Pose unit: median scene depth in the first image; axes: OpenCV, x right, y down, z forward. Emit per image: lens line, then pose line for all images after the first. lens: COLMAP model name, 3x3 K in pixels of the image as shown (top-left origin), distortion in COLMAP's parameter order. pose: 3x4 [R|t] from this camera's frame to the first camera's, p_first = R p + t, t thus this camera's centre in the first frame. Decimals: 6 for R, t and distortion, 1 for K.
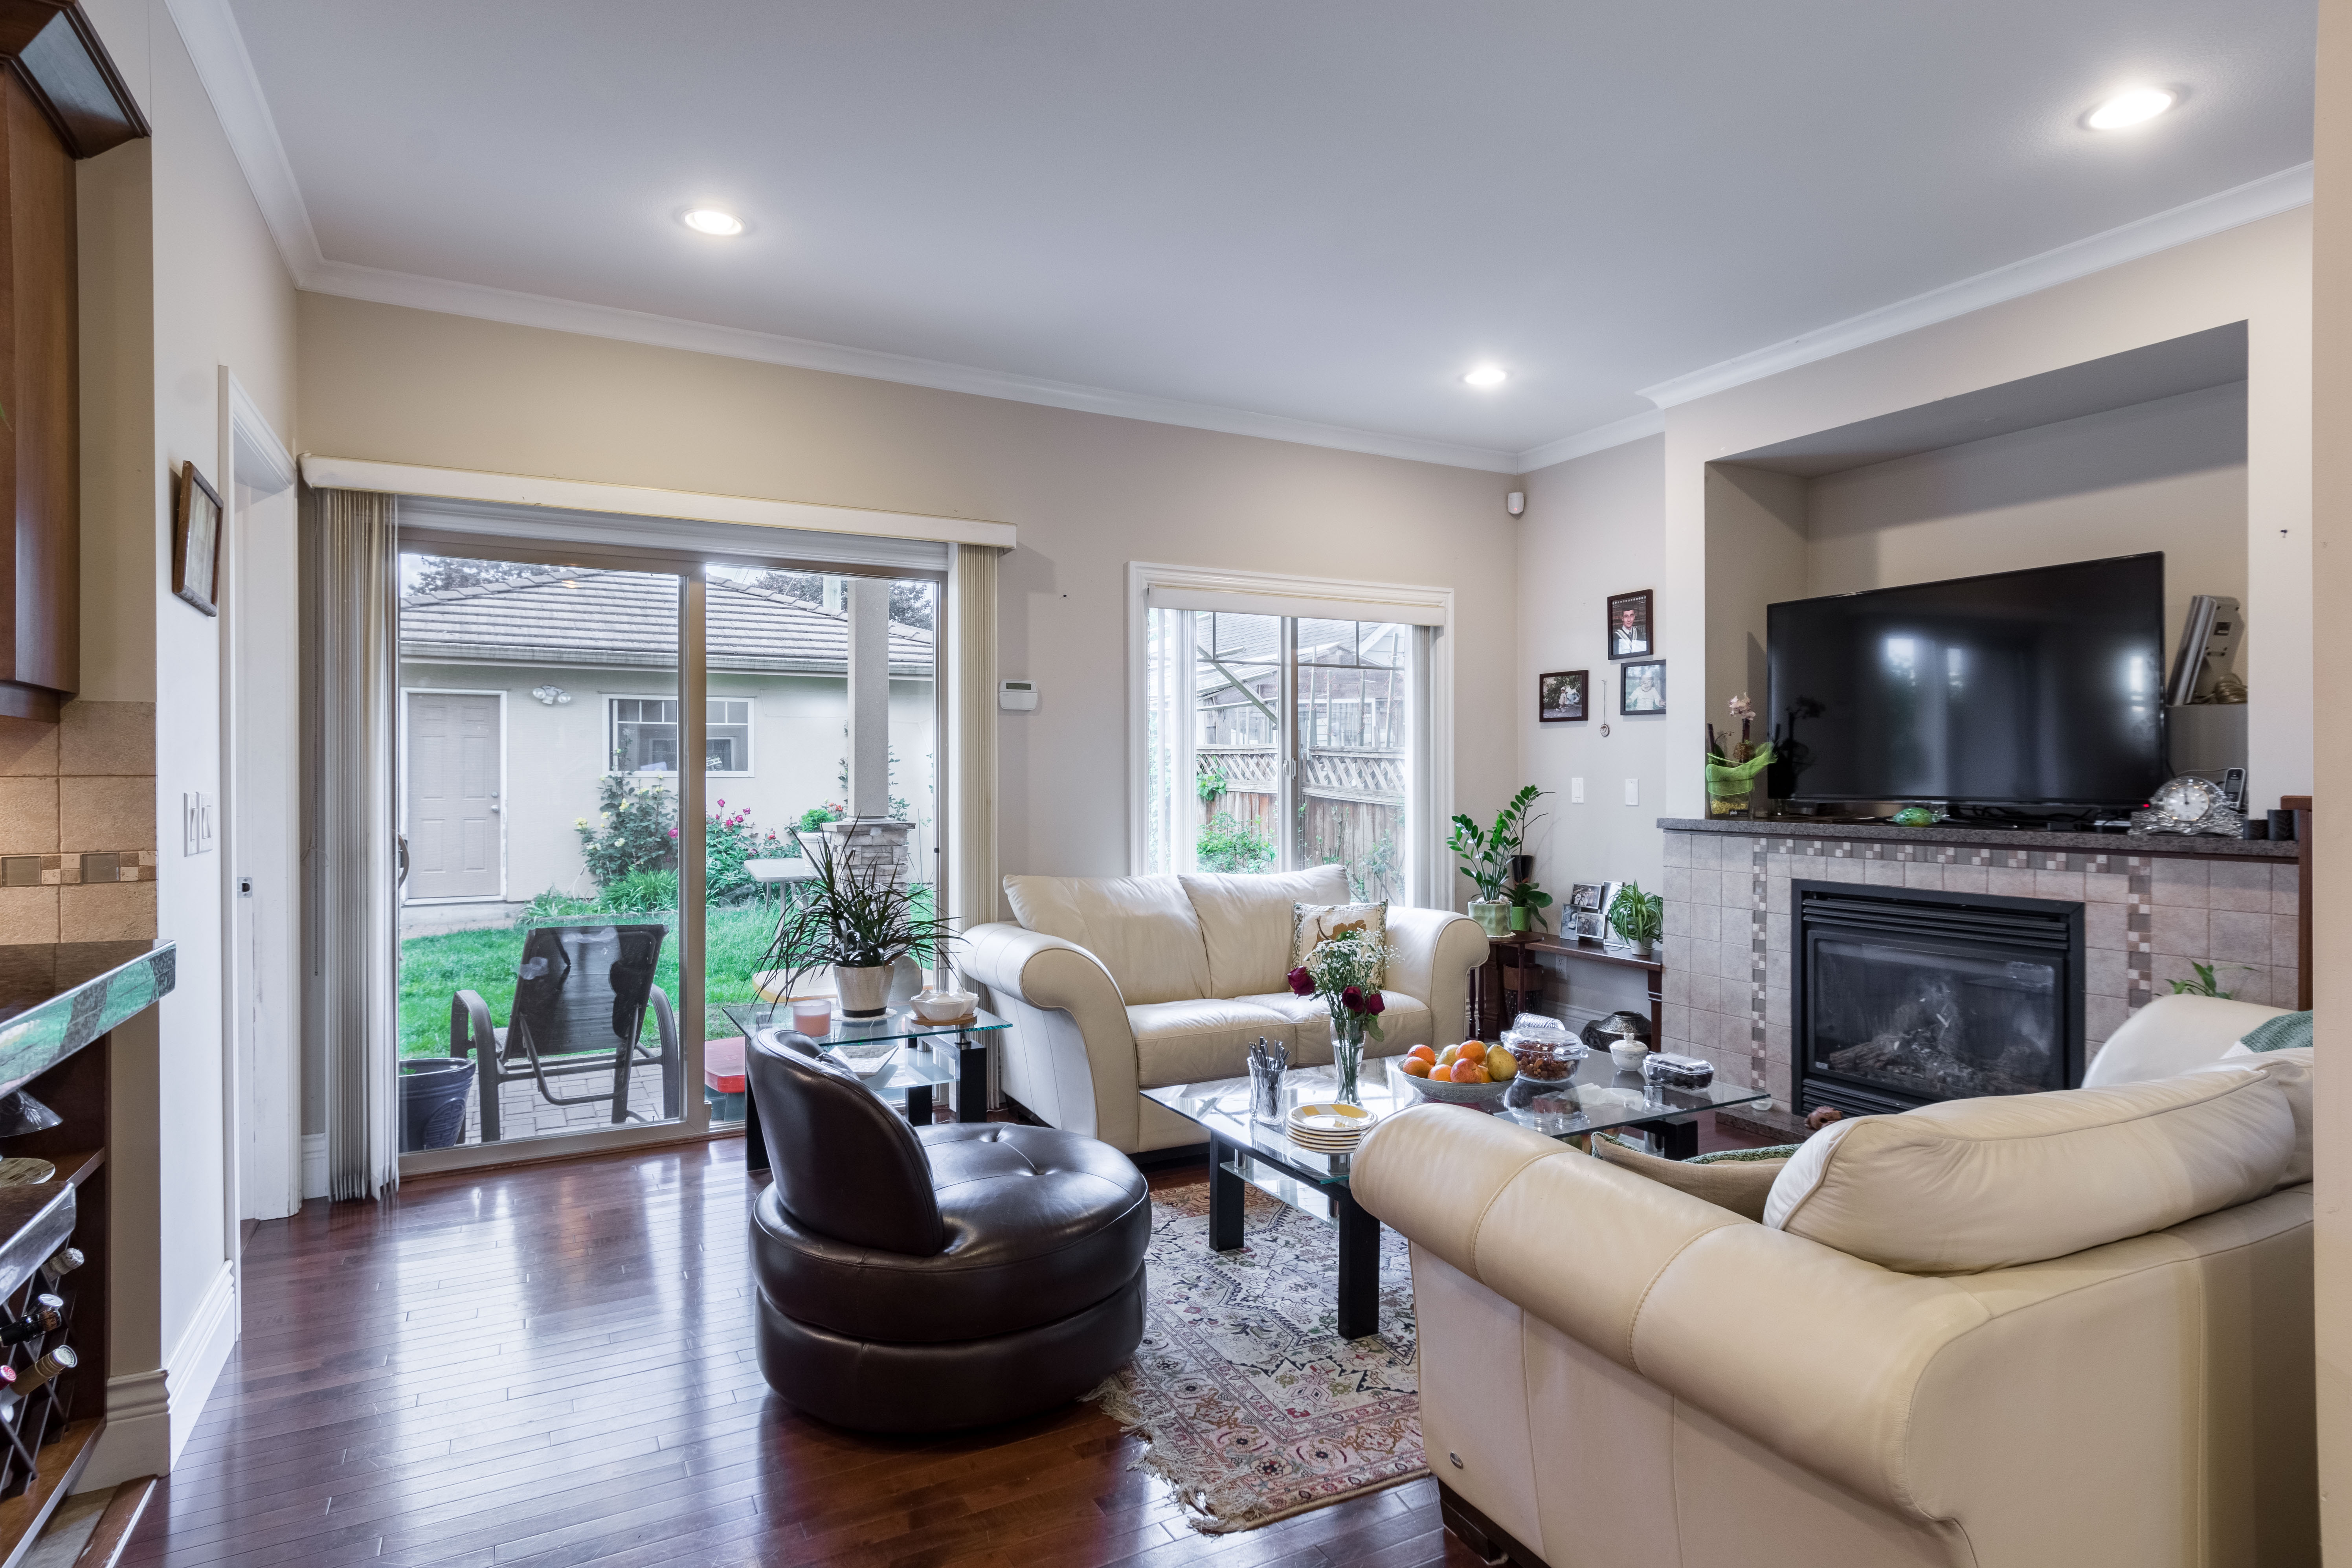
lens RADIAL K [[1237.8, 0, 1141.4], [0, 1237.8, 778.2], [0, 0, 1]] dist [0.031449, -0.000072]
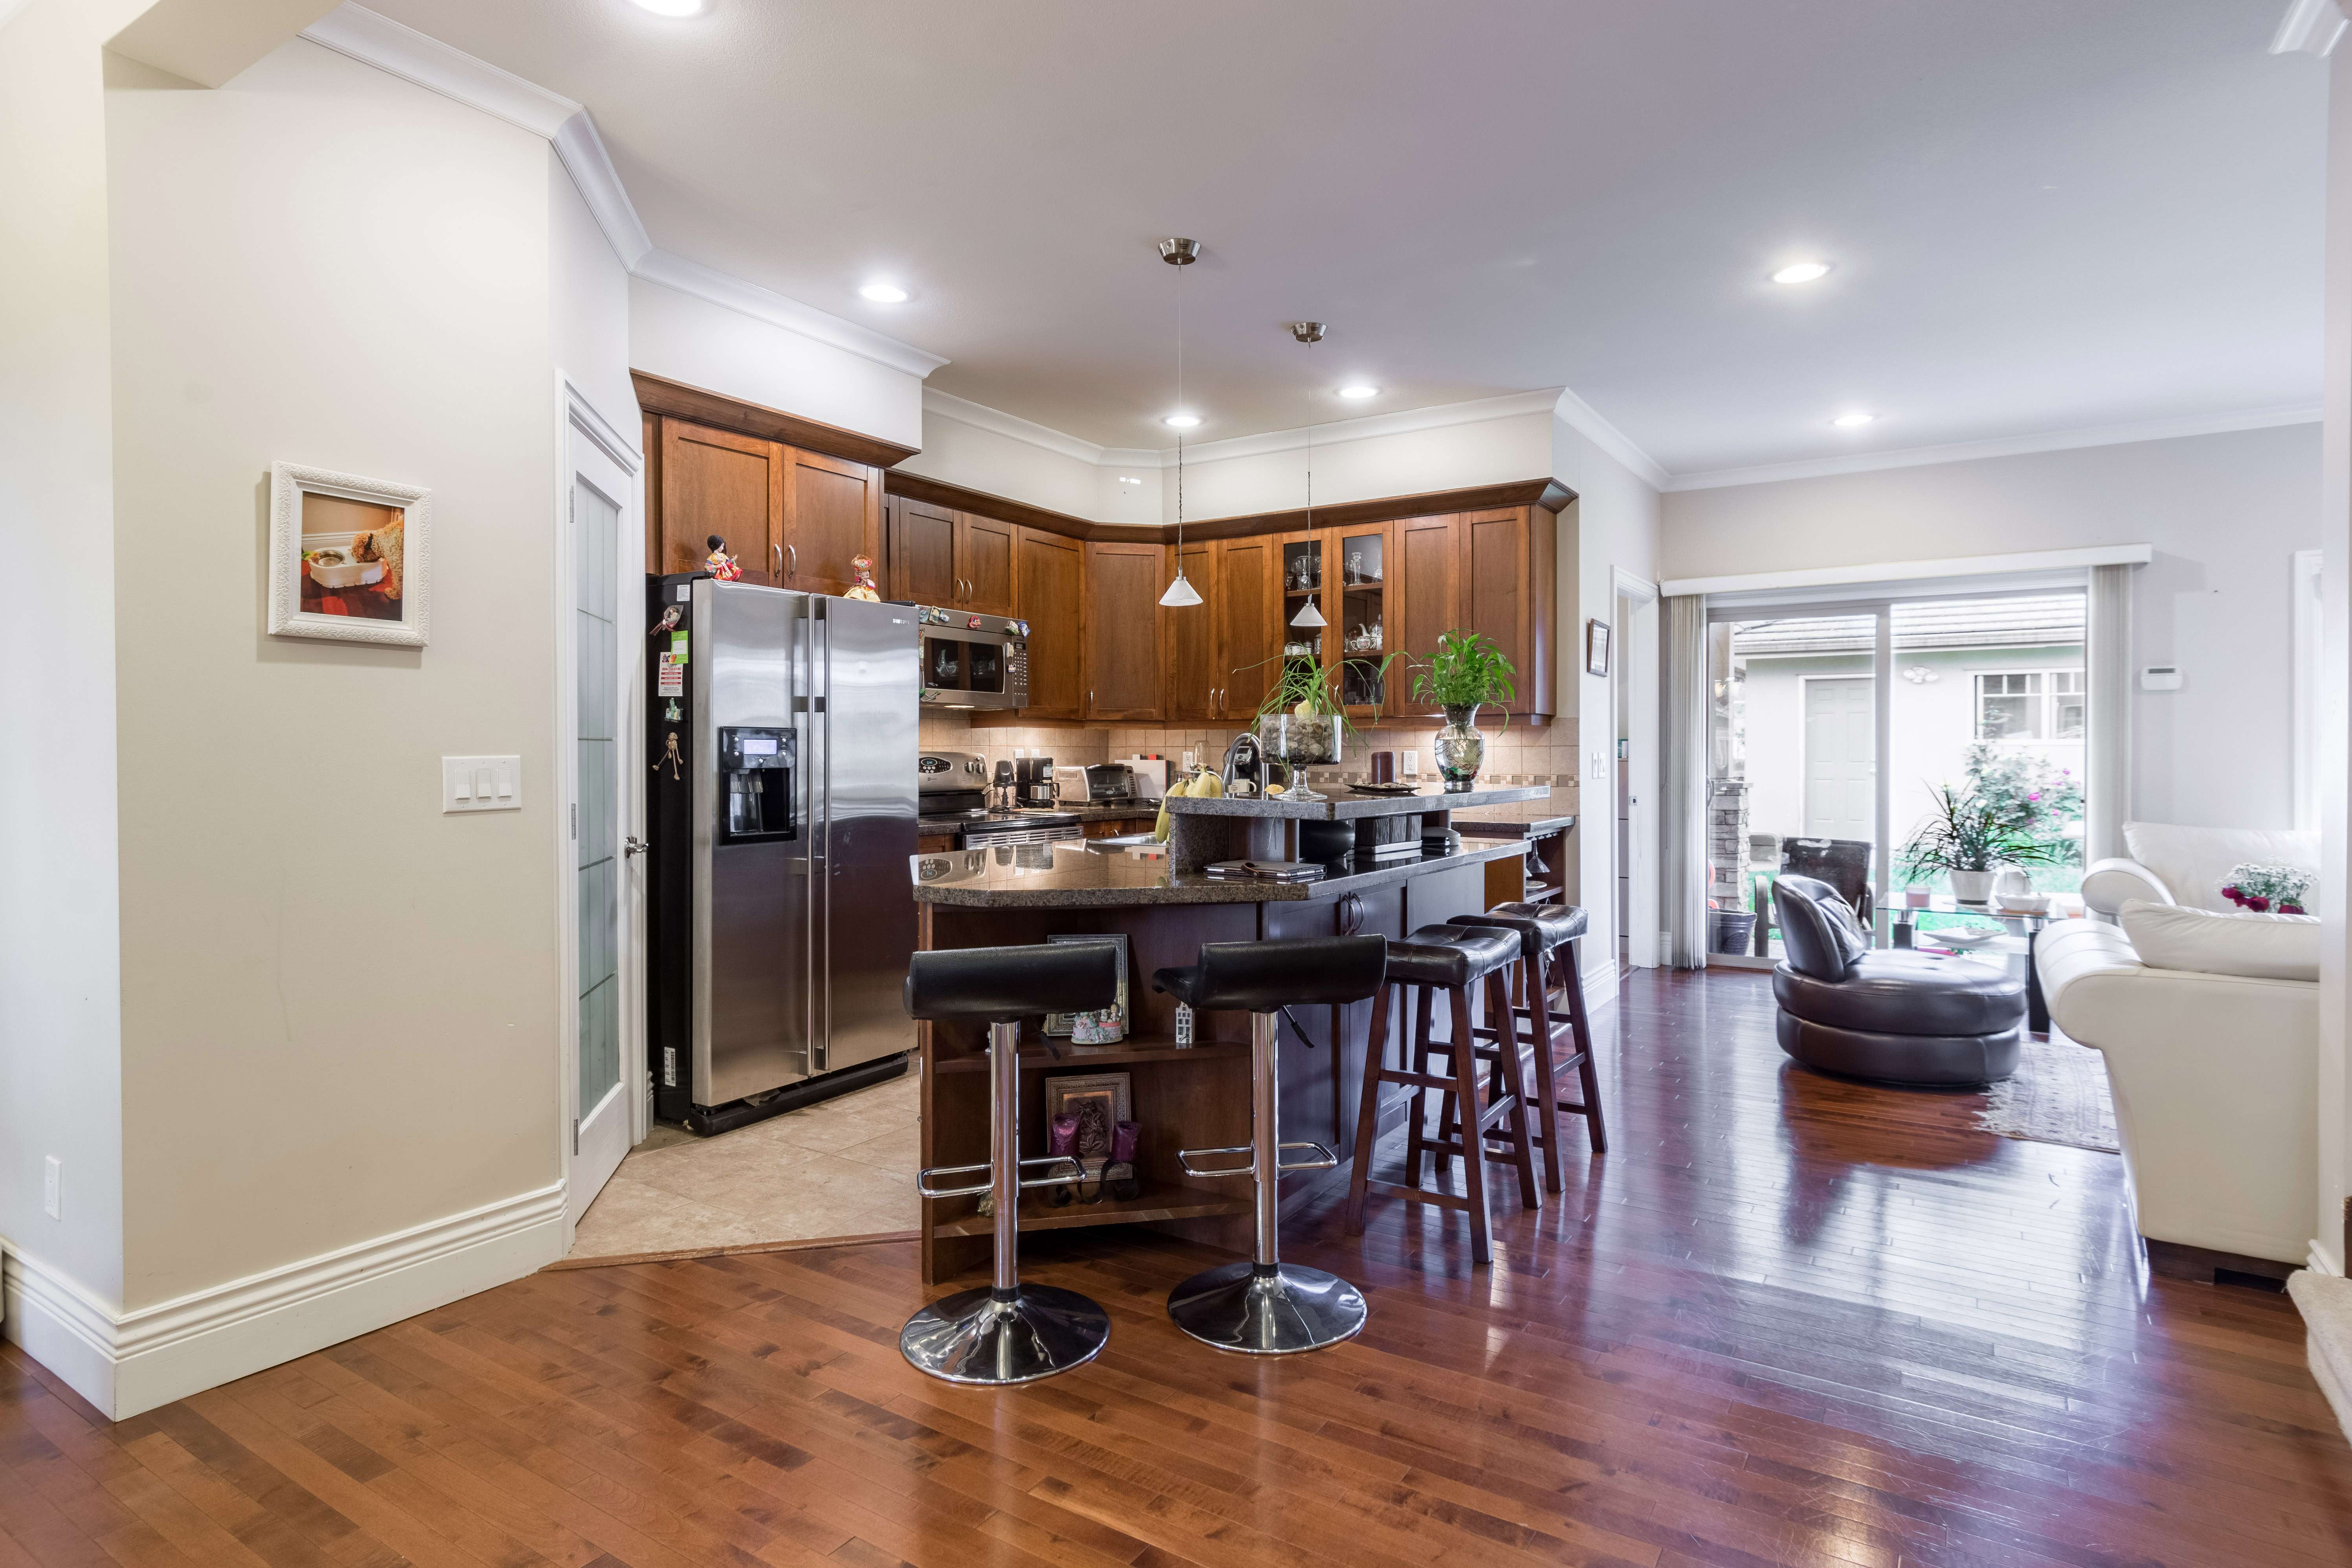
lens RADIAL K [[1239.8, 0, 1176.0], [0, 1239.8, 784.0], [0, 0, 1]] dist [0.001641, 0.000027]
pose [[0.497465, 0.023097, -0.867176, 0.422083], [0.003079, 0.999592, 0.028391, 0.000639], [0.867478, -0.016794, 0.497191, -0.408633]]
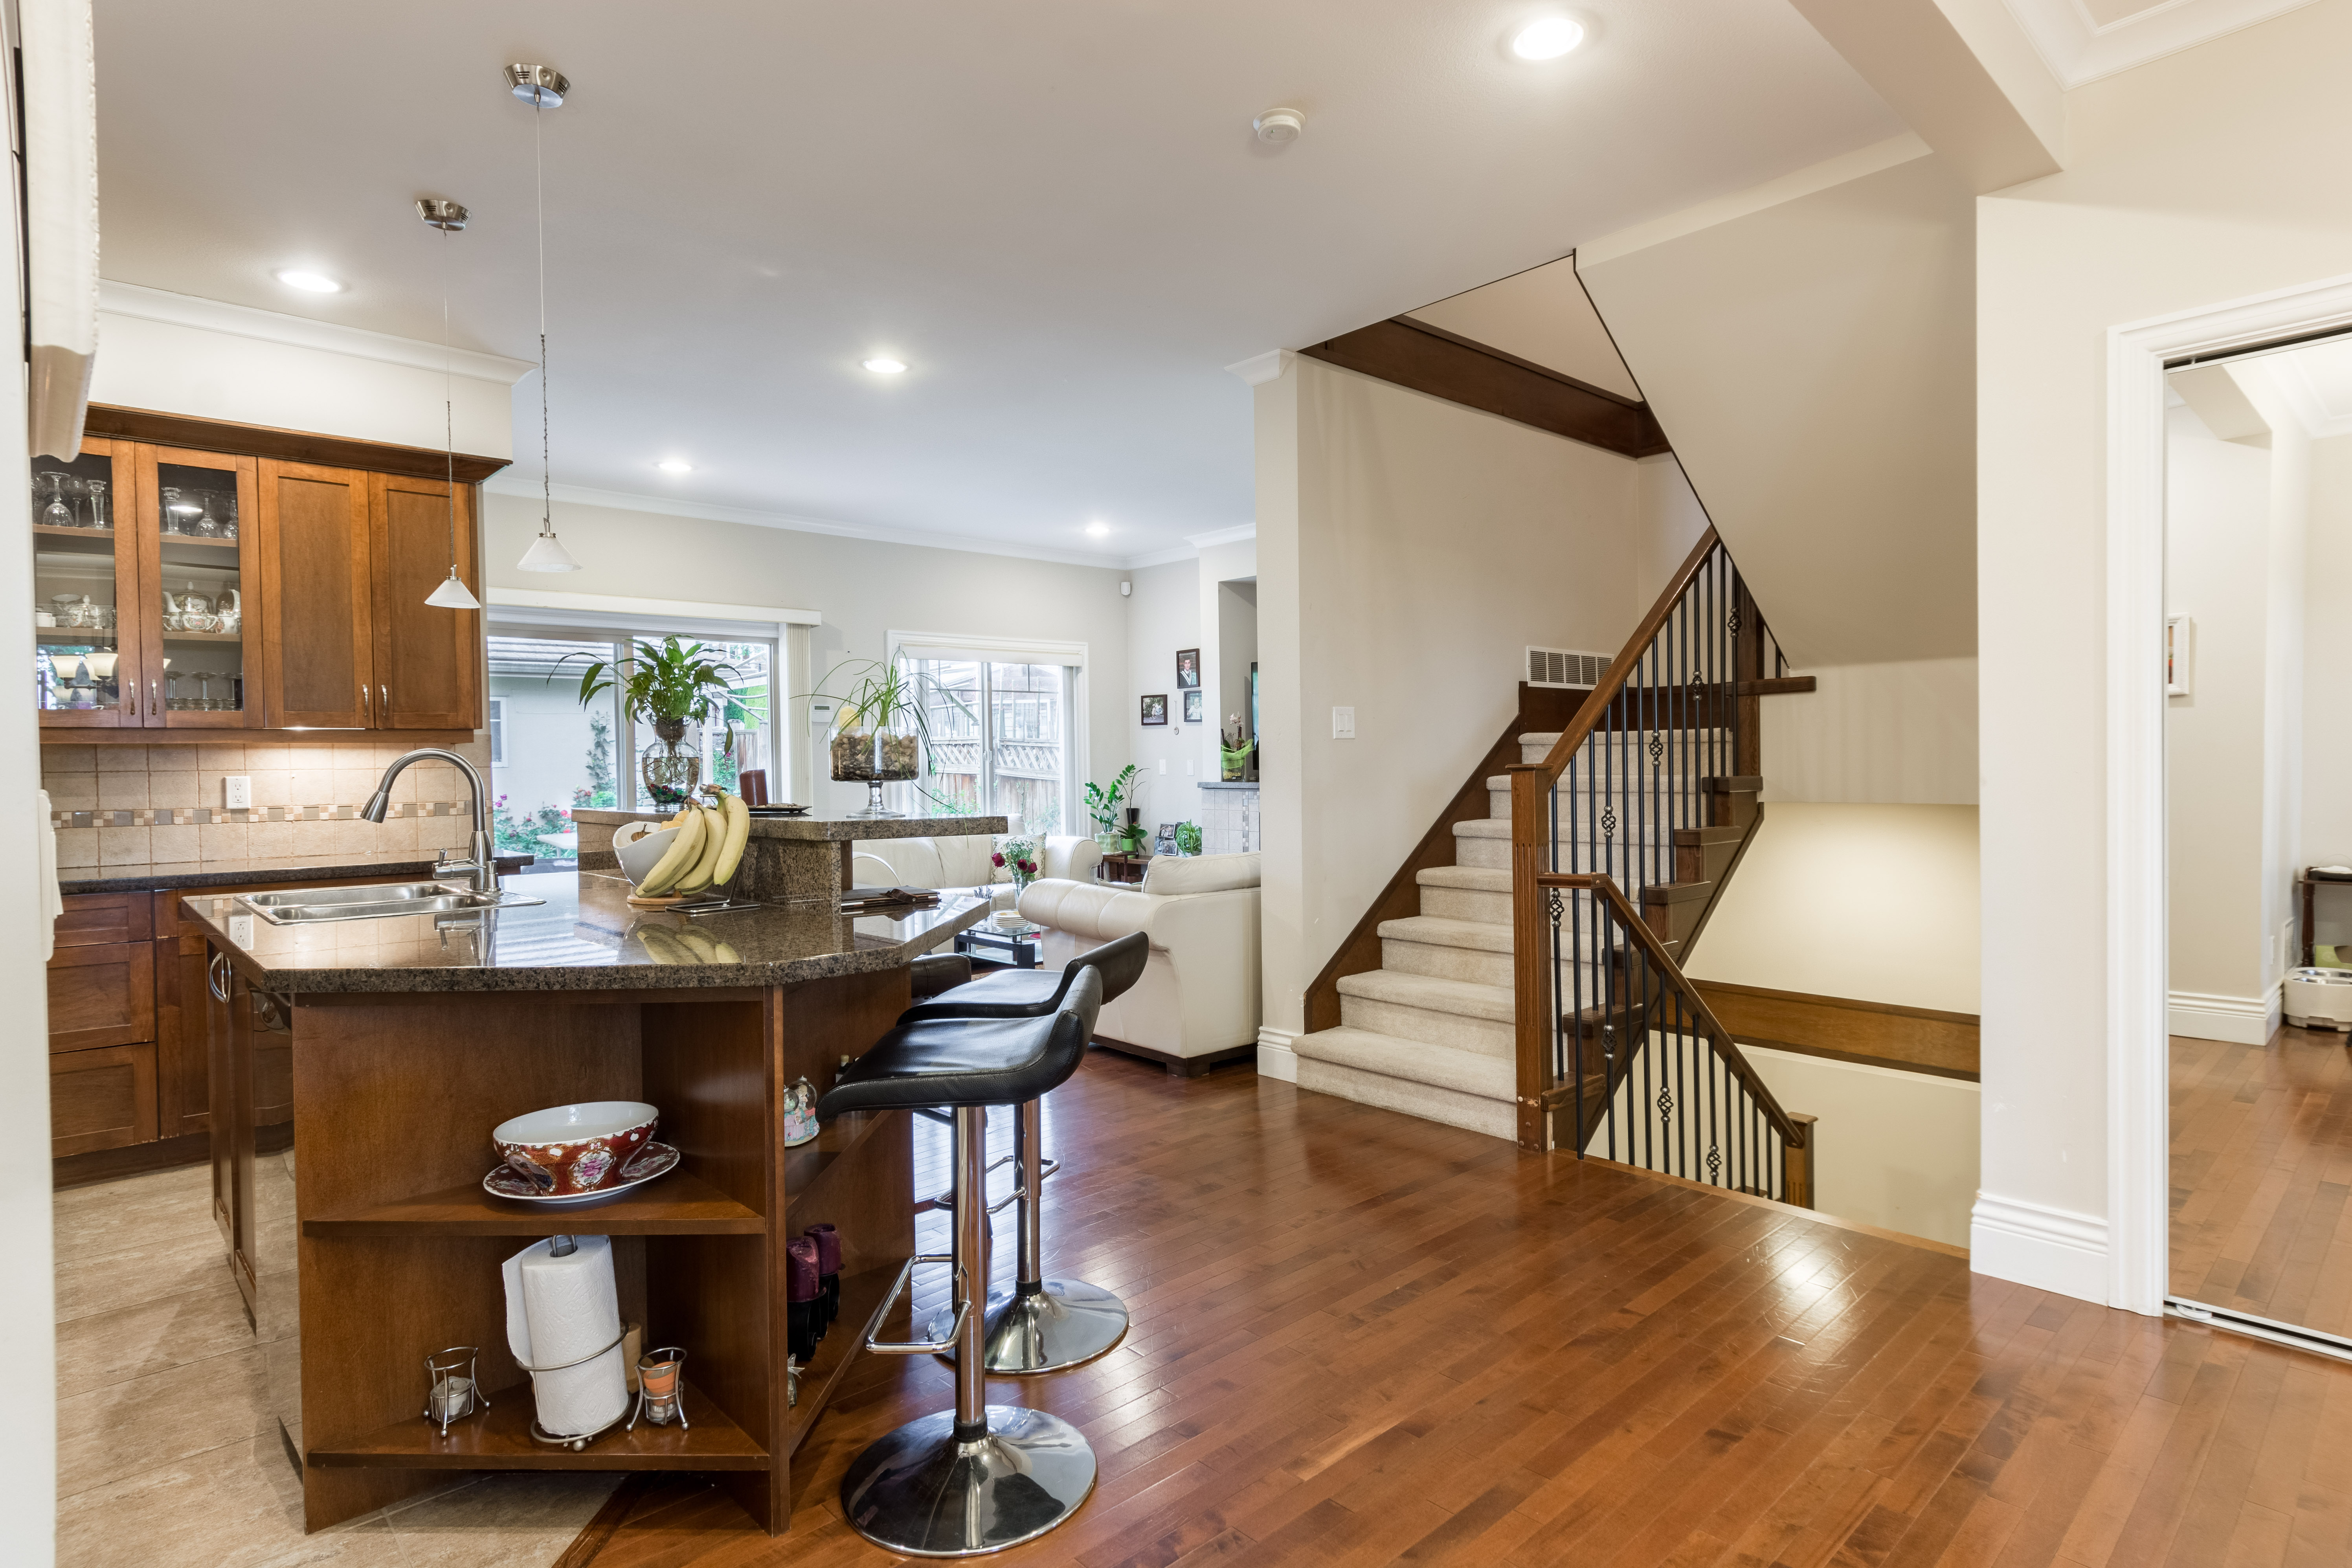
lens RADIAL K [[1225.4, 0, 1176.0], [0, 1225.4, 784.0], [0, 0, 1]] dist [0.002212, -0.000692]
pose [[0.961394, -0.017502, 0.274618, -0.084587], [0.012482, 0.999722, 0.020016, -0.000167], [-0.274892, -0.015816, 0.961345, -0.610380]]
